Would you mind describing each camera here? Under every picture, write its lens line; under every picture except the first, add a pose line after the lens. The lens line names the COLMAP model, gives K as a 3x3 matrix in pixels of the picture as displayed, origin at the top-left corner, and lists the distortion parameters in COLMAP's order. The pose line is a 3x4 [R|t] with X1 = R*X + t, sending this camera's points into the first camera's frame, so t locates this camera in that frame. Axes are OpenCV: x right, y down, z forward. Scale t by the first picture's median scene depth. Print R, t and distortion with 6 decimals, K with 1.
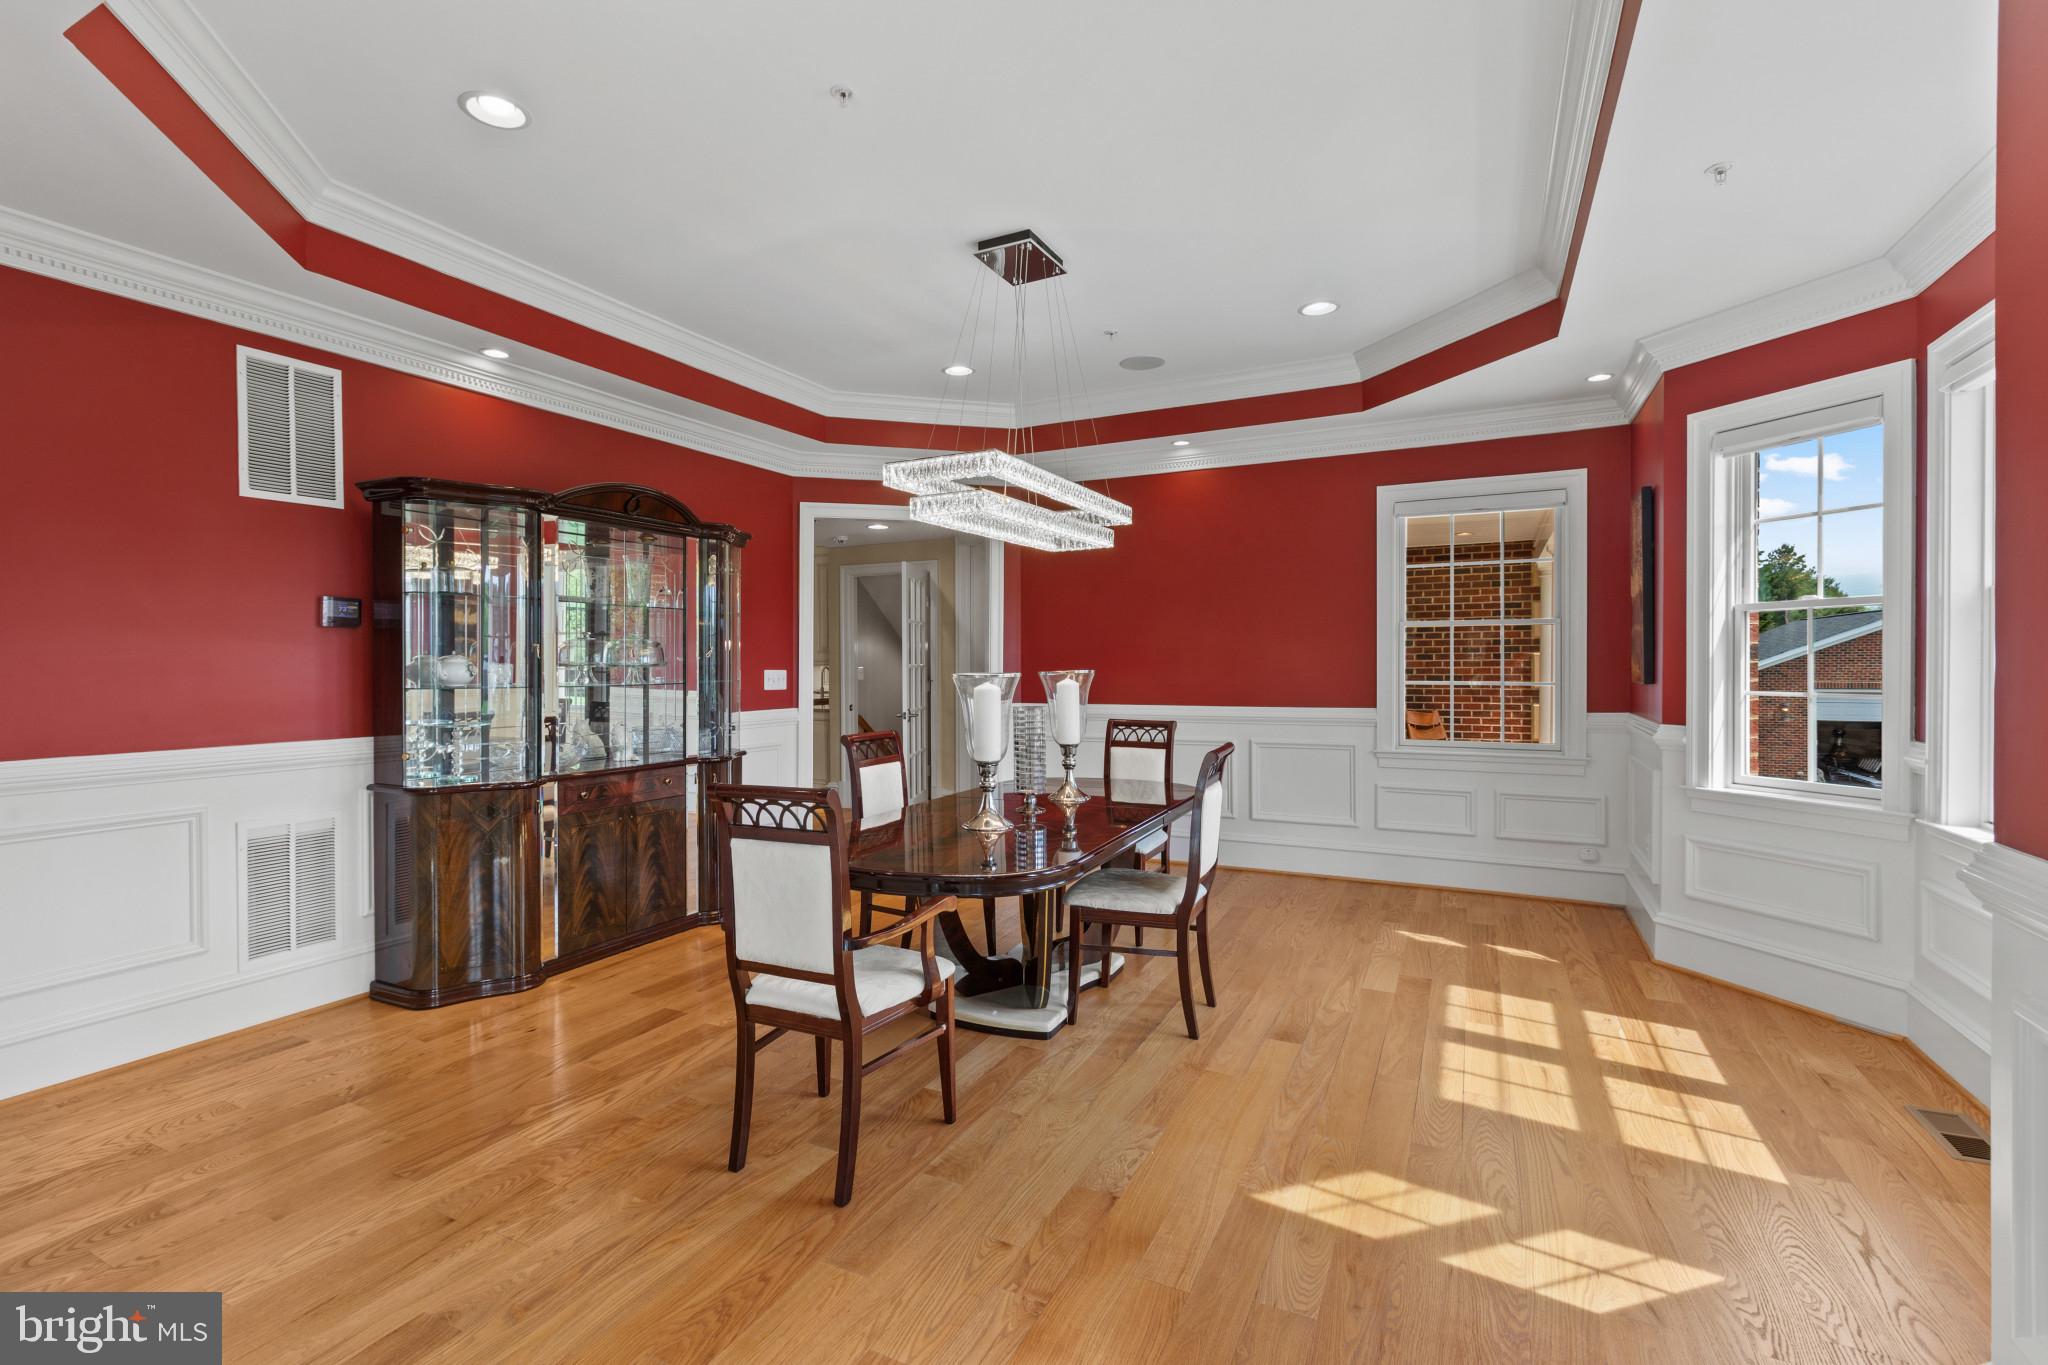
lens RADIAL K [[916.0, 0, 1011.1], [0, 916.0, 678.9], [0, 0, 1]] dist [-0.000012, 0.000132]
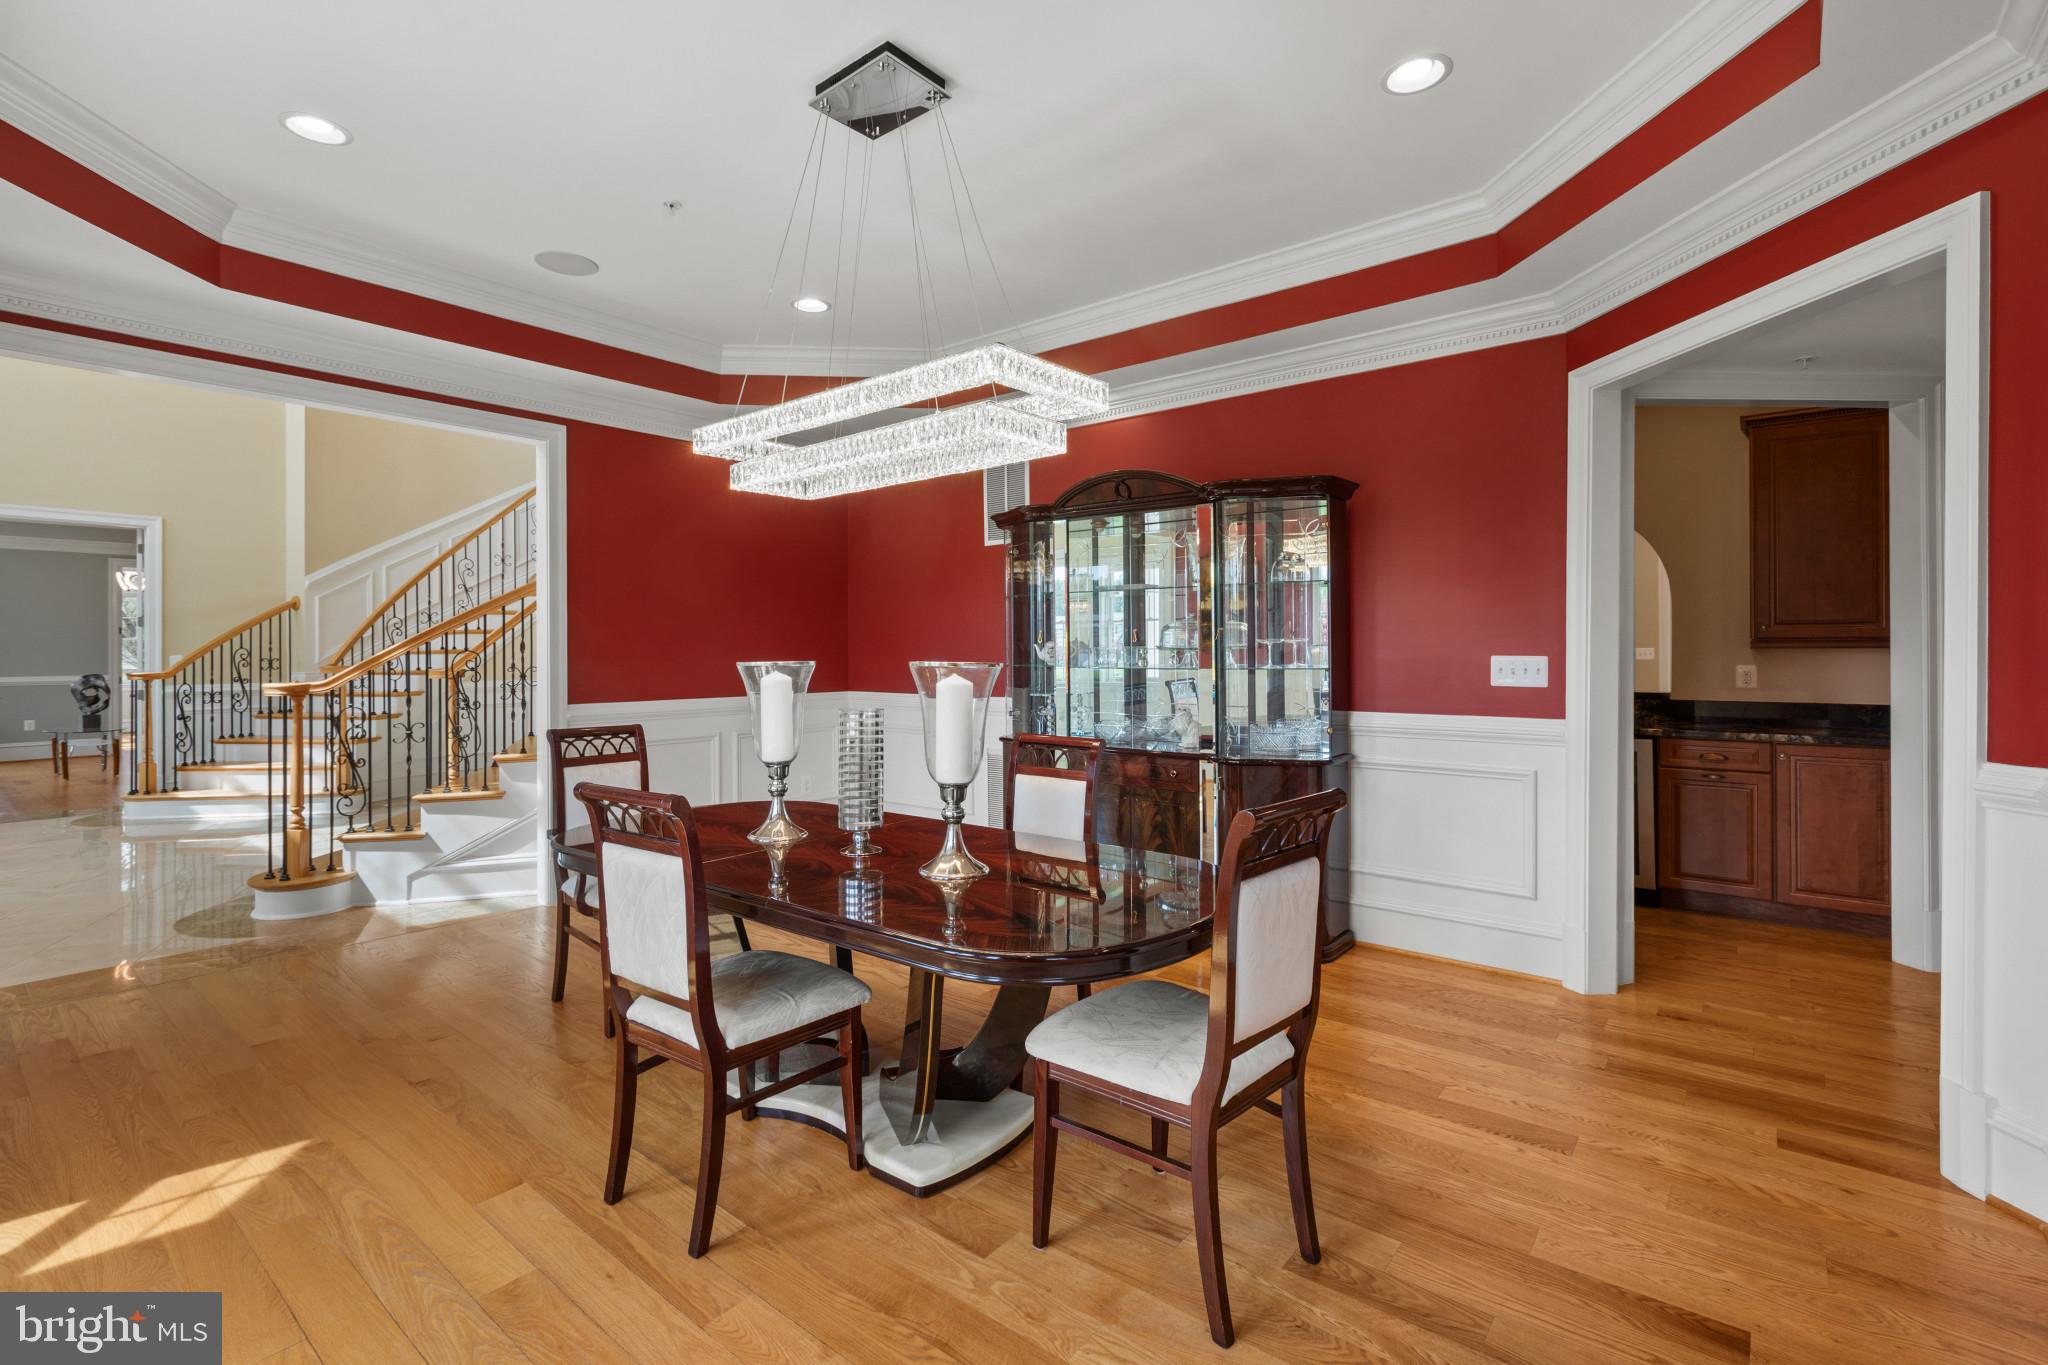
lens RADIAL K [[939.1, 0, 1017.4], [0, 939.1, 658.1], [0, 0, 1]] dist [0.001176, -0.000275]
pose [[-0.220773, 0.014735, -0.975214, 0.718275], [-0.011151, 0.999782, 0.017631, -0.024545], [0.975262, 0.014767, -0.220560, 1.276228]]
